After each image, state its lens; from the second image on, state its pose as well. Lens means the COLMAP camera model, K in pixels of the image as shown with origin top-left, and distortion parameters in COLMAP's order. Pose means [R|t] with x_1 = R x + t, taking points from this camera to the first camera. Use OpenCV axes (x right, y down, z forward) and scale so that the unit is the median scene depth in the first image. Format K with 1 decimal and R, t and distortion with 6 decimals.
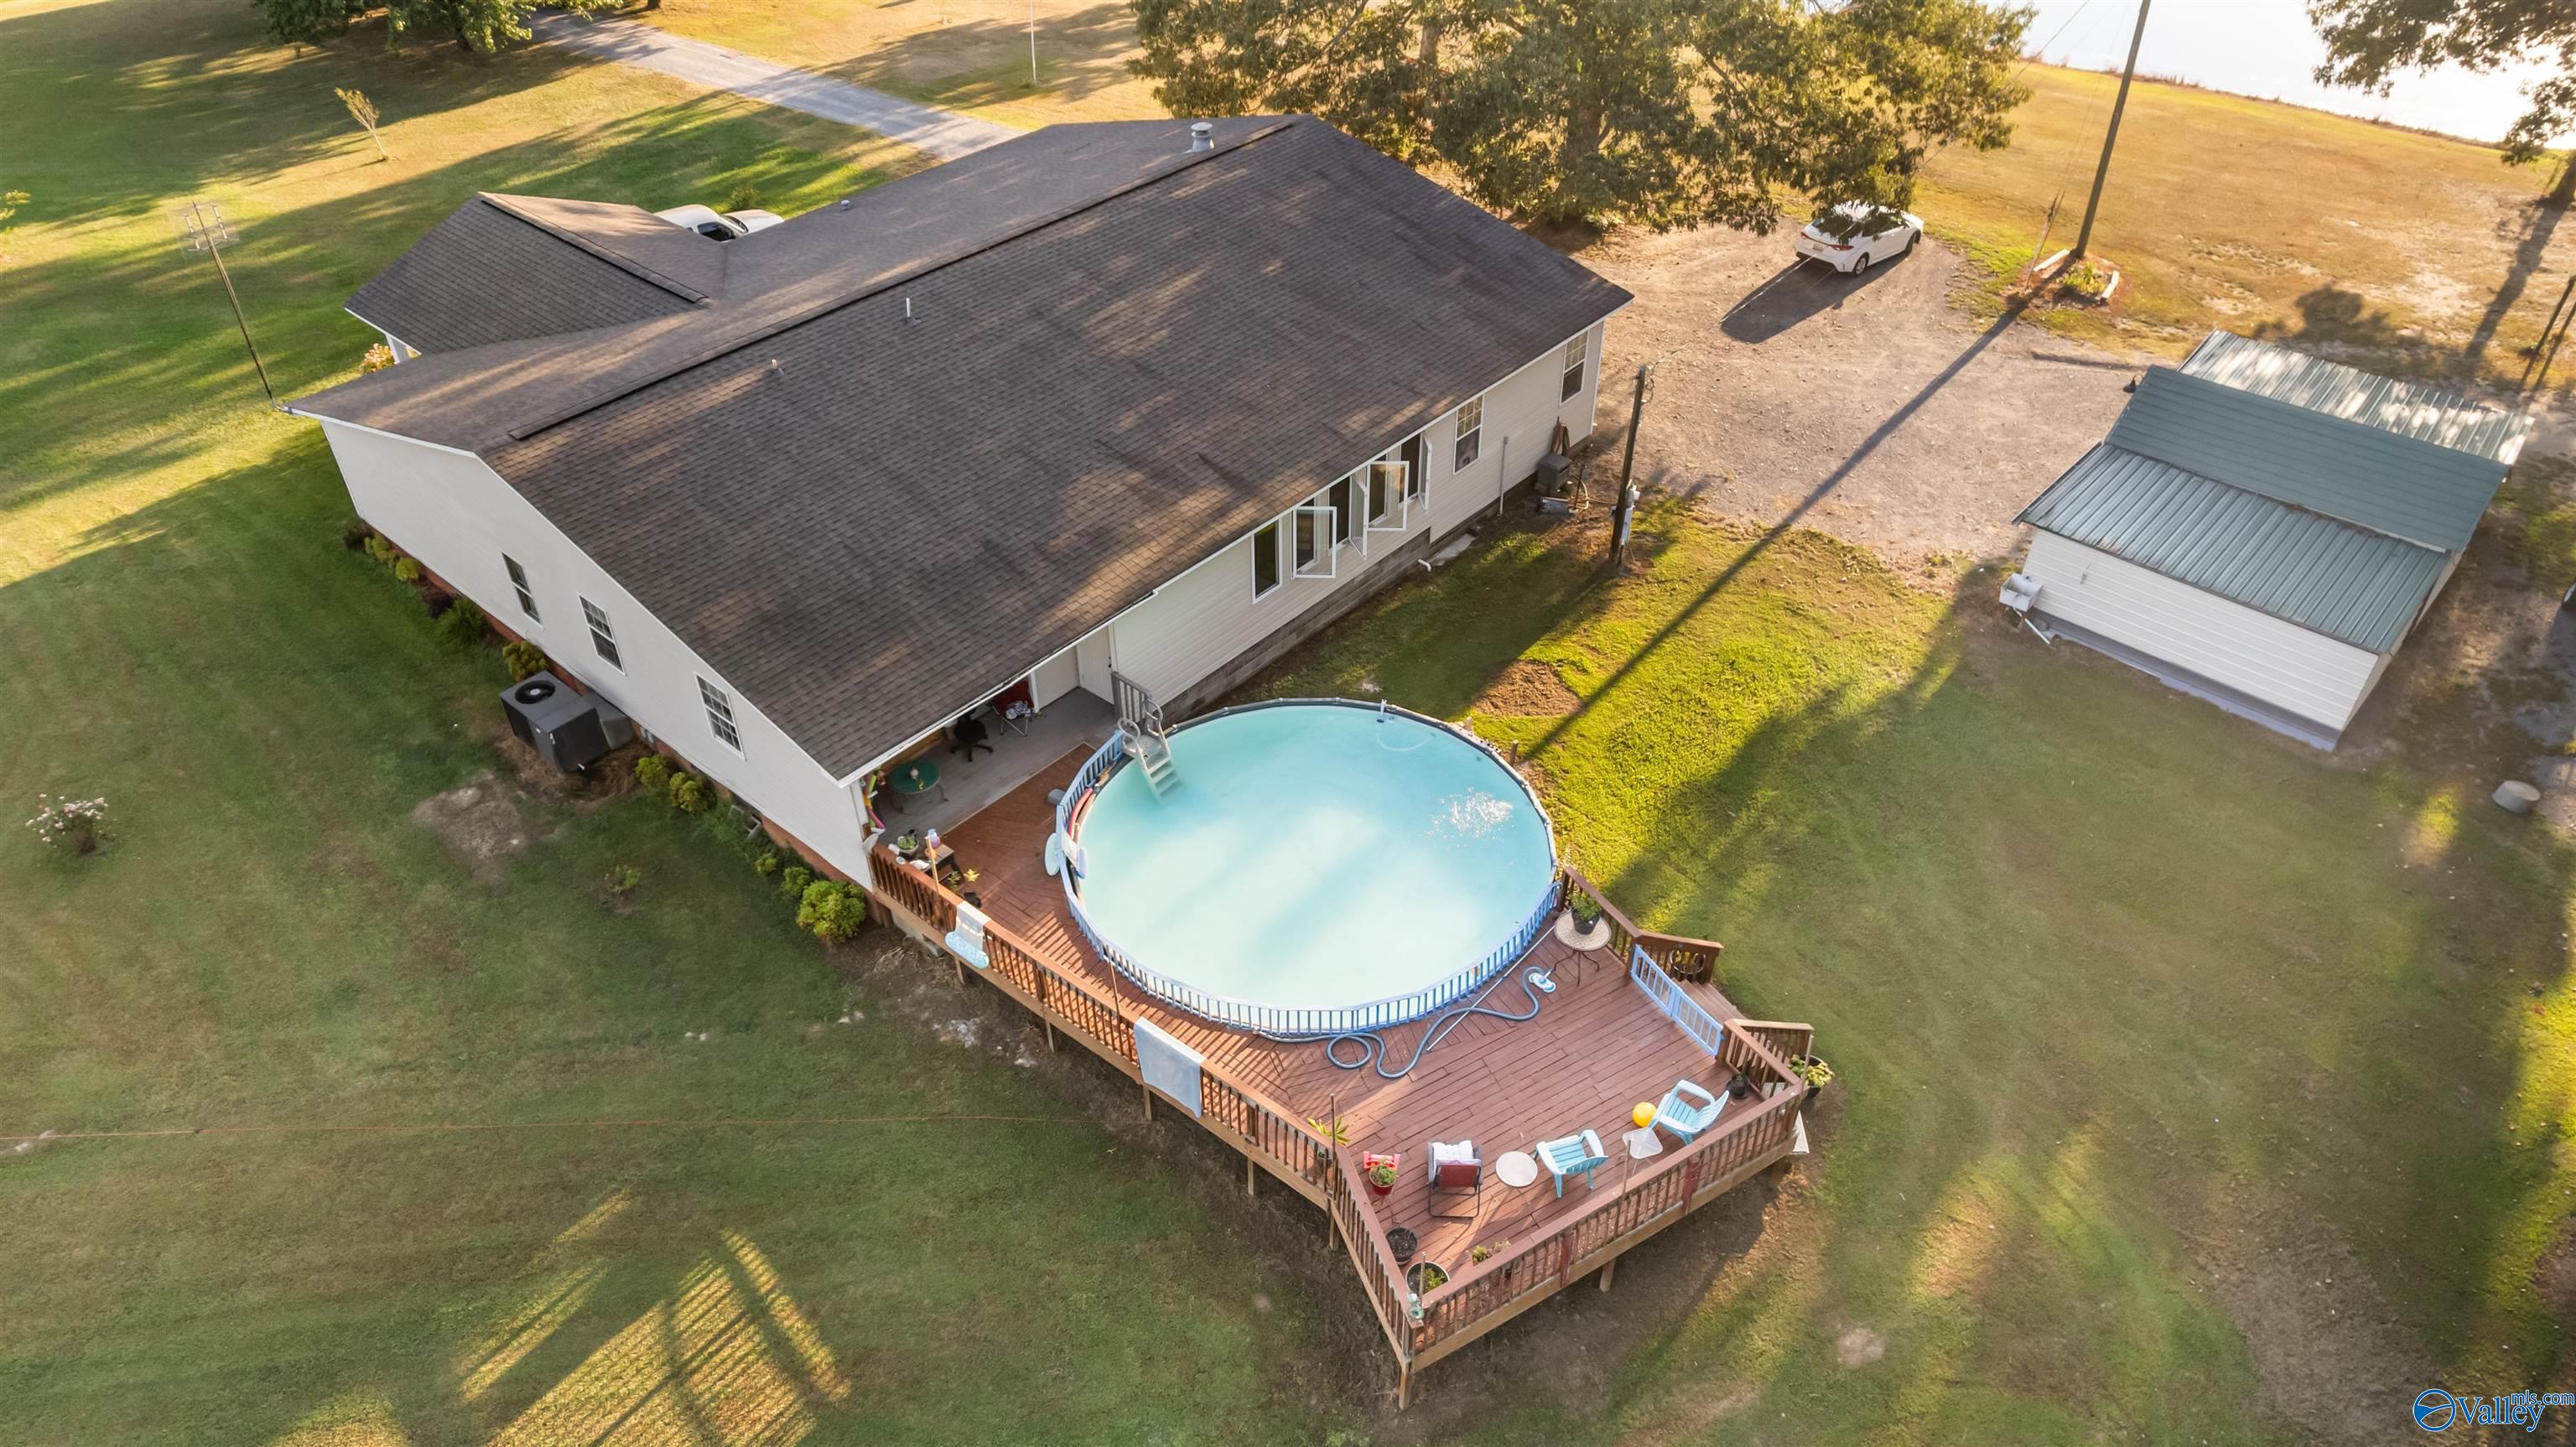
lens RADIAL K [[1666.3, 0, 1294.5], [0, 1666.3, 734.5], [0, 0, 1]] dist [-0.077312, 0.072508]
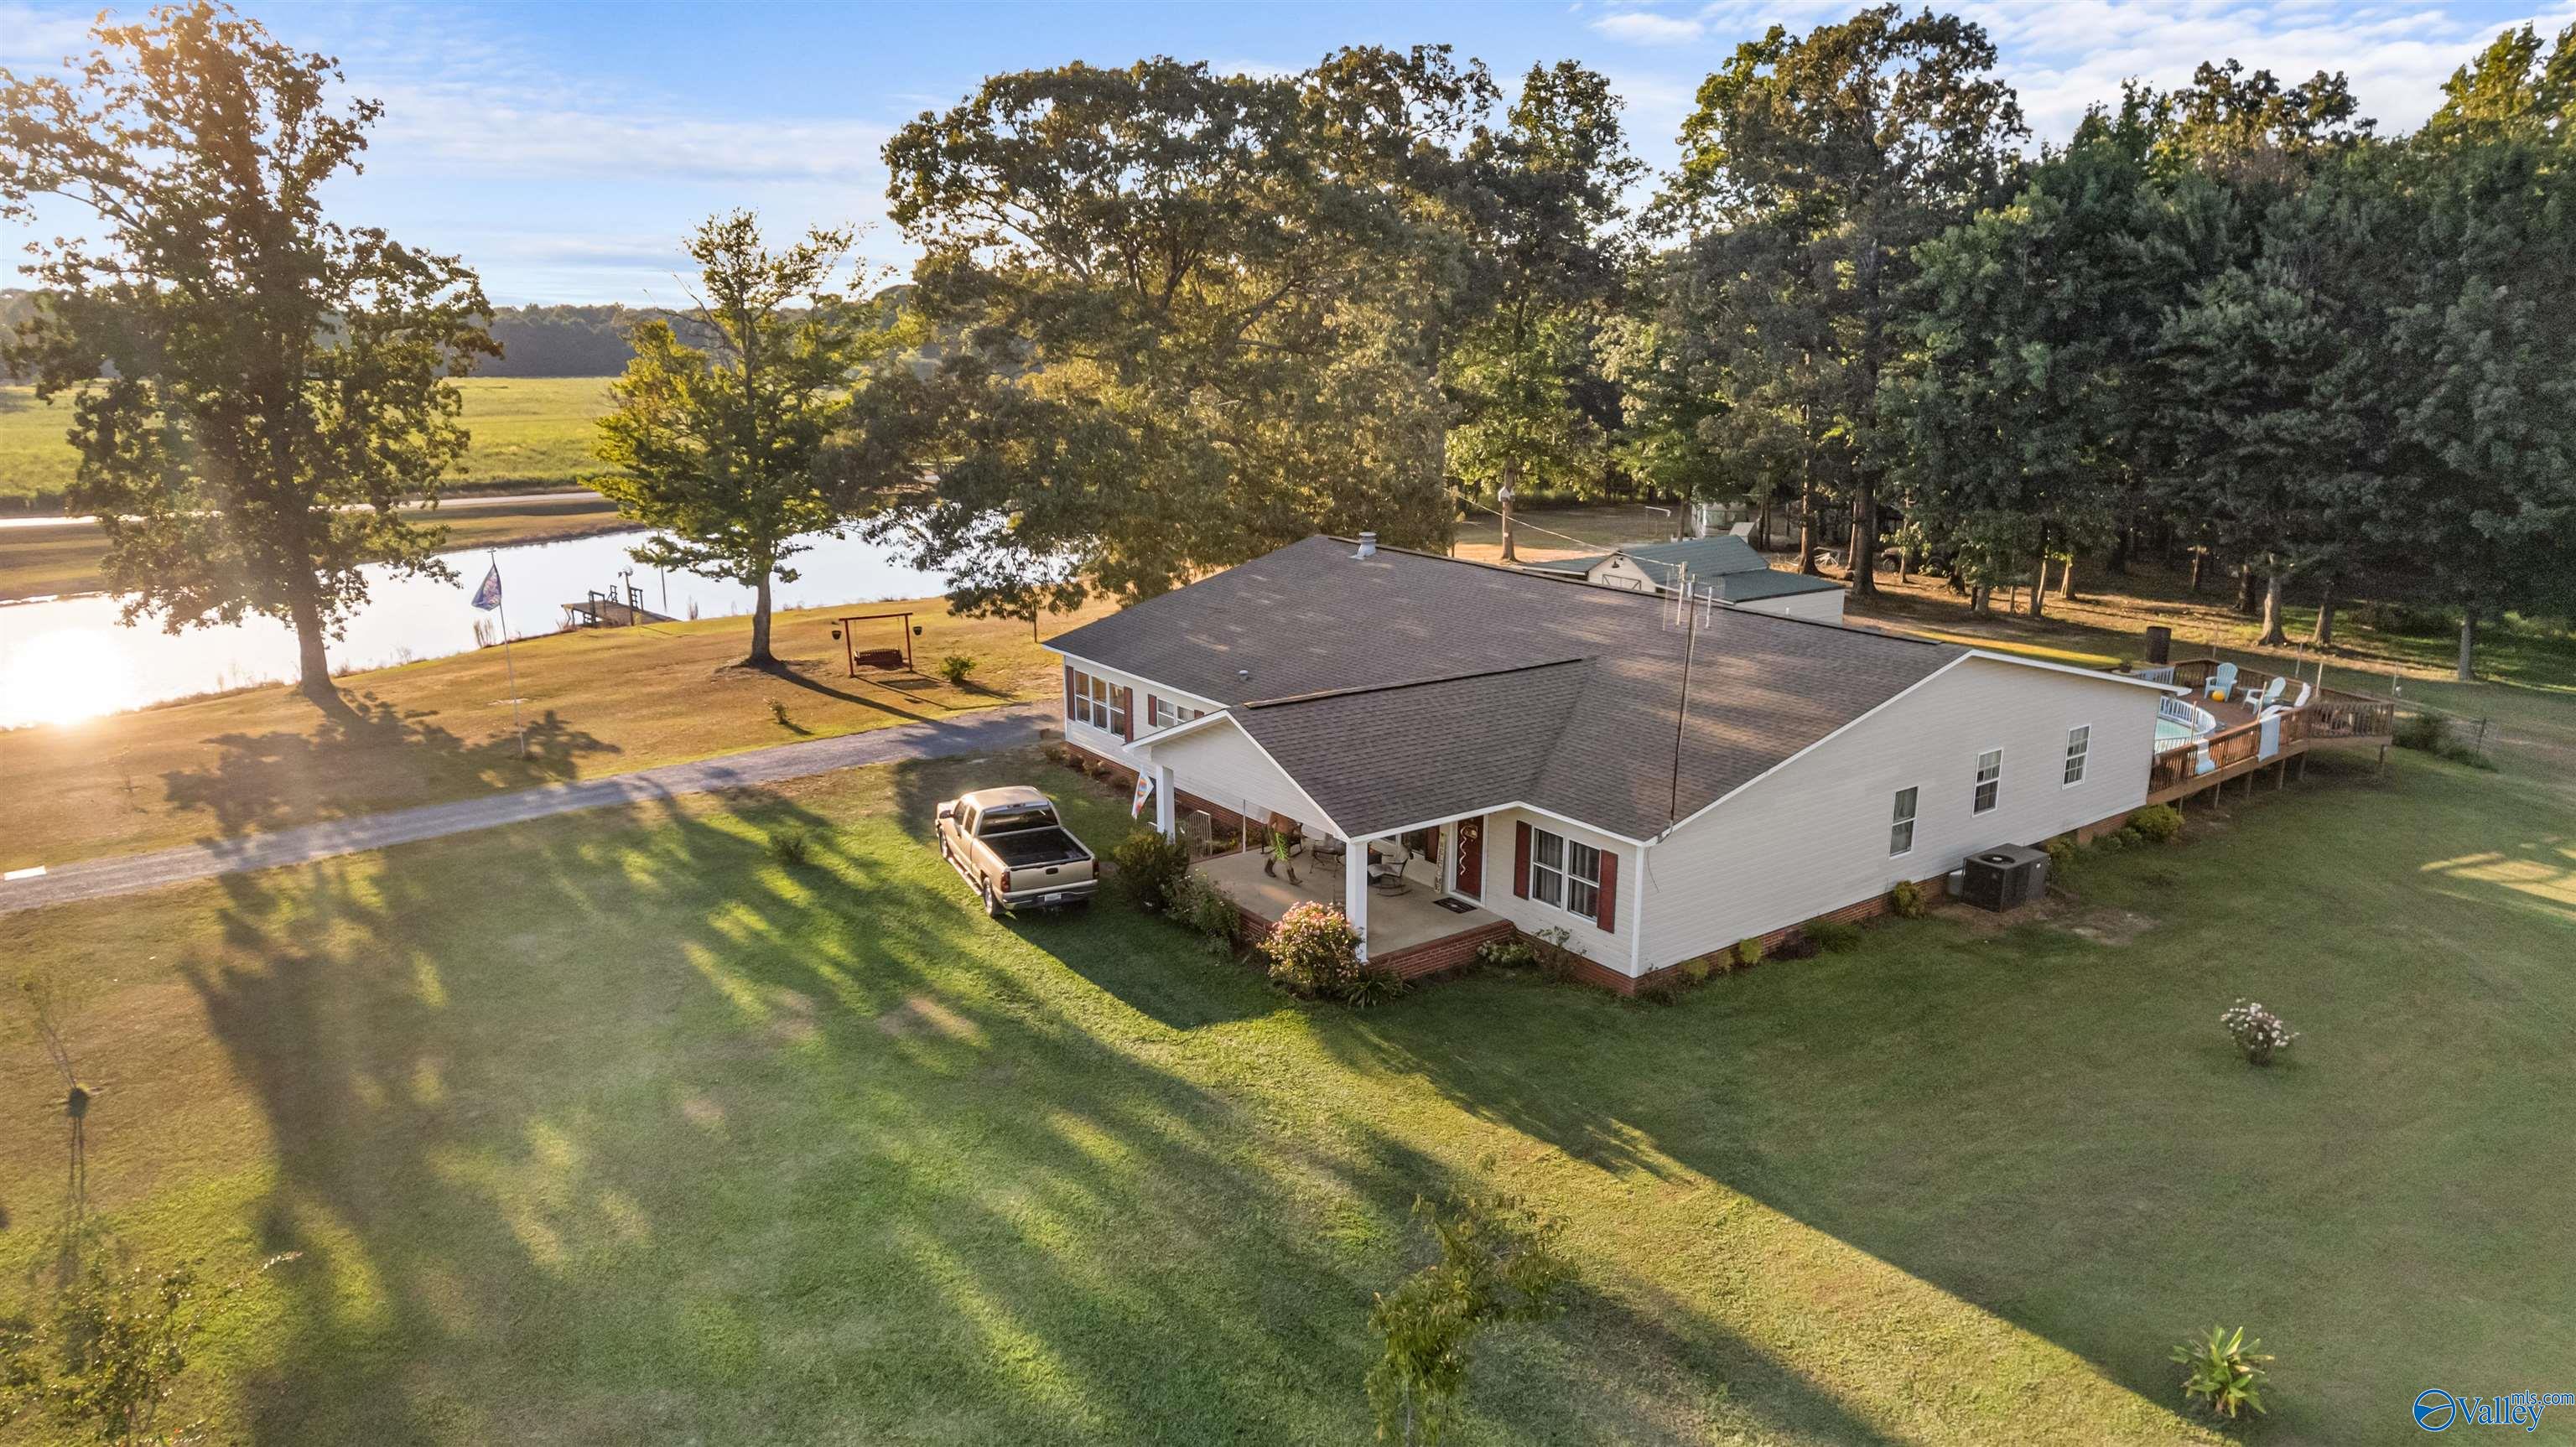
lens RADIAL K [[1666.3, 0, 1299.5], [0, 1666.3, 779.8], [0, 0, 1]] dist [-0.077312, 0.072508]
pose [[0.232113, -0.258442, 0.937727, -1.111975], [0.606721, 0.791993, 0.068097, -0.301962], [-0.760272, 0.553132, 0.340634, 0.642960]]
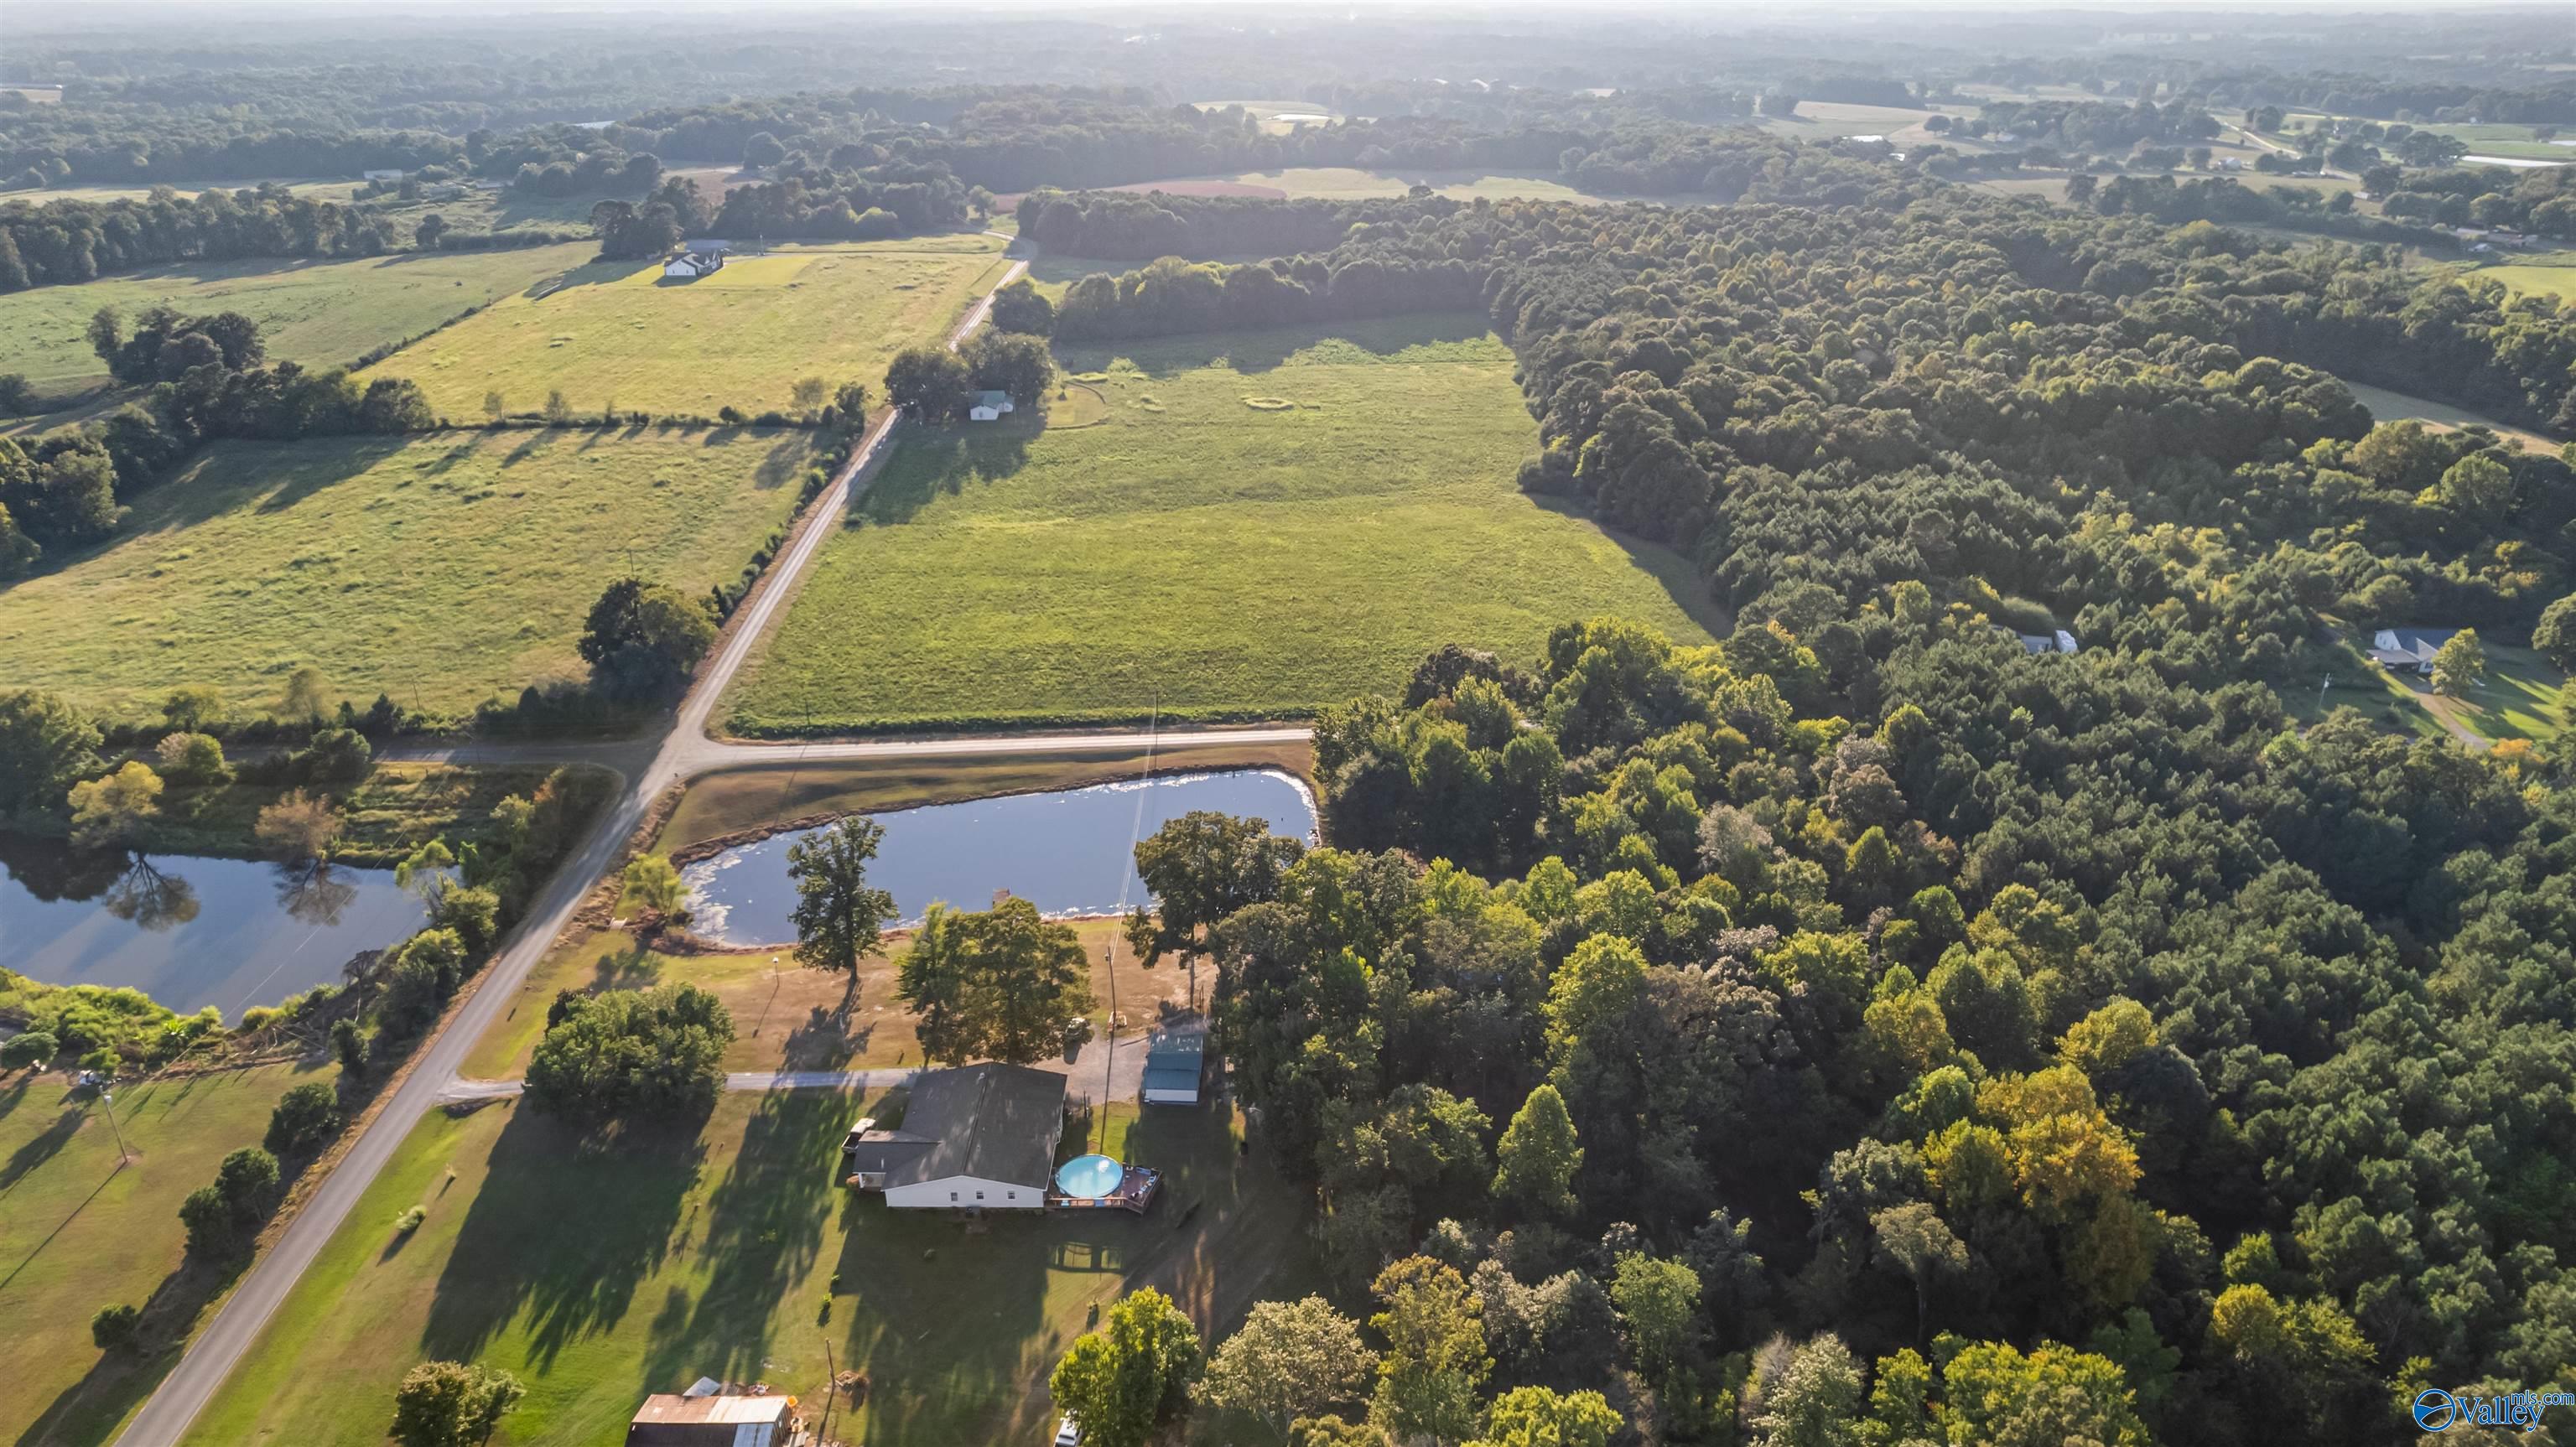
lens RADIAL K [[1666.3, 0, 1302.1], [0, 1666.3, 715.7], [0, 0, 1]] dist [-0.077312, 0.072508]
pose [[0.749912, -0.262272, 0.607326, -1.963129], [0.402206, 0.909645, -0.103808, -0.398326], [-0.525225, 0.322117, 0.787641, -3.626826]]
